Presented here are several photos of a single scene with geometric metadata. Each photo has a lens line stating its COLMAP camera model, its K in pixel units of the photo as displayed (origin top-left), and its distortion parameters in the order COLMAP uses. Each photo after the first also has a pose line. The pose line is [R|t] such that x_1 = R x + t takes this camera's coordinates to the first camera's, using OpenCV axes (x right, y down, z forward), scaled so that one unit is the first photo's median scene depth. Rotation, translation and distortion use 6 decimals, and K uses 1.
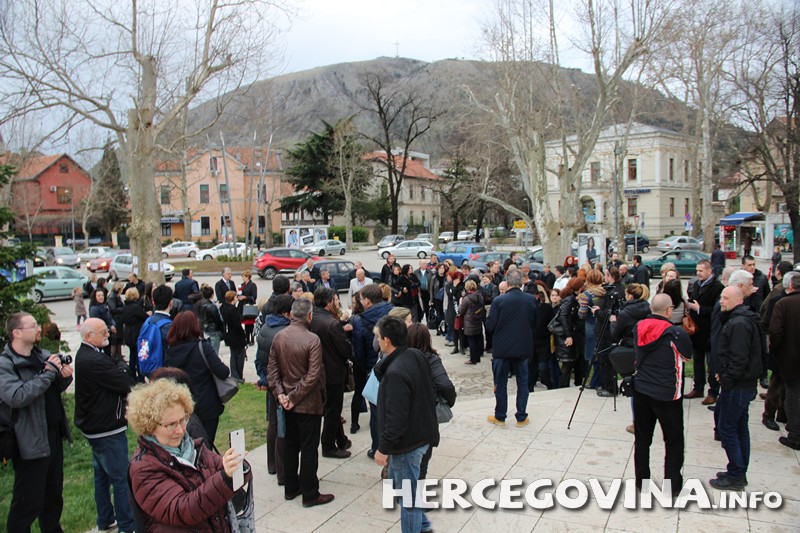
lens RADIAL K [[663.1, 0, 405.3], [0, 663.1, 268.9], [0, 0, 1]] dist [-0.178030, 0.146491]
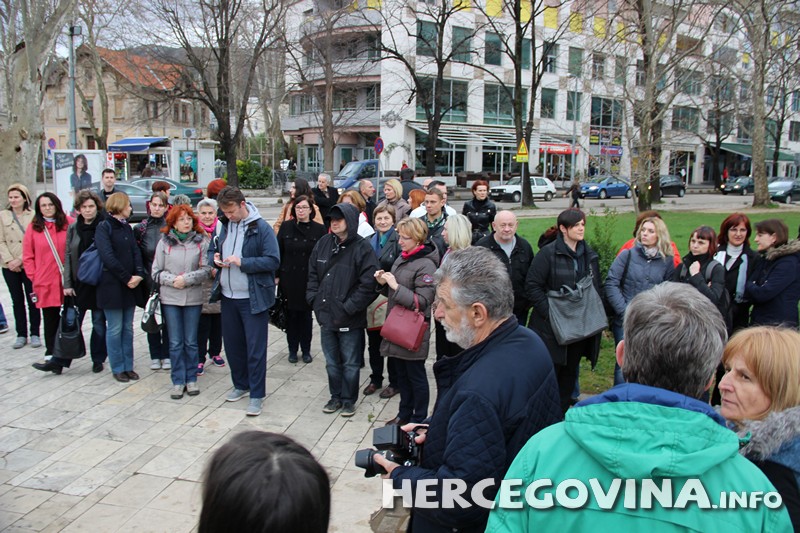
lens RADIAL K [[658.0, 0, 402.3], [0, 658.0, 267.7], [0, 0, 1]] dist [-0.177367, 0.127457]
pose [[0.471544, -0.113543, 0.874502, -0.044014], [0.030918, 0.993195, 0.112282, 0.000505], [-0.881300, -0.025909, 0.471846, 0.158186]]
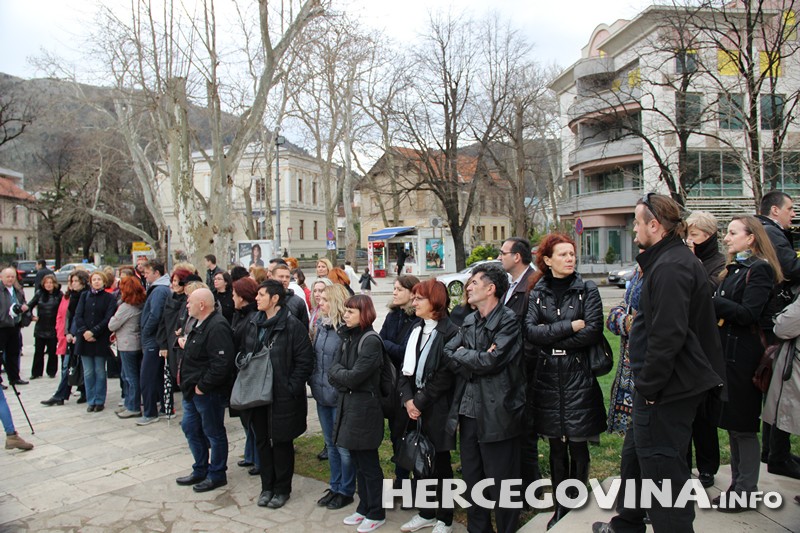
lens RADIAL K [[658.0, 0, 402.3], [0, 658.0, 267.7], [0, 0, 1]] dist [-0.177367, 0.127457]
pose [[0.837627, -0.015214, 0.546031, 0.005863], [0.043573, 0.998288, -0.039027, 0.005313], [-0.544502, 0.056482, 0.836856, 0.105020]]
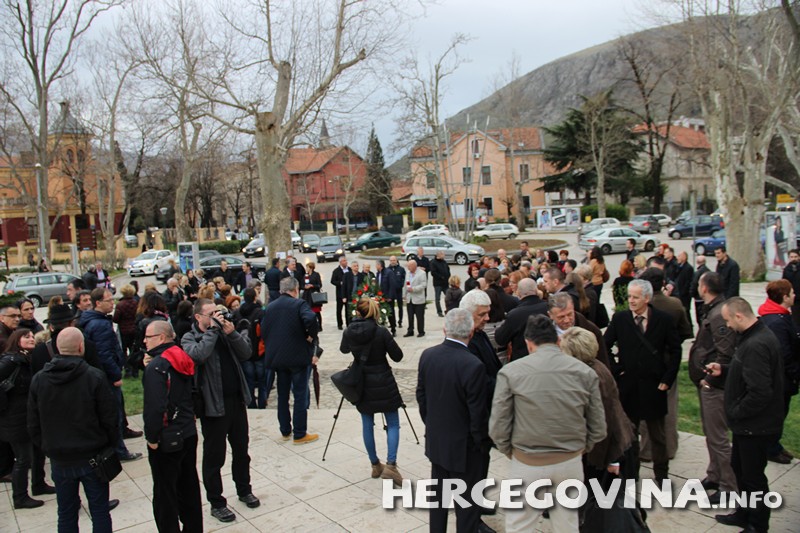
lens RADIAL K [[663.1, 0, 405.3], [0, 663.1, 268.9], [0, 0, 1]] dist [-0.178030, 0.146491]
pose [[0.892378, 0.006097, -0.451248, 0.083437], [0.009161, 0.999458, 0.031621, -0.004431], [0.451196, -0.032352, 0.891838, 0.030314]]
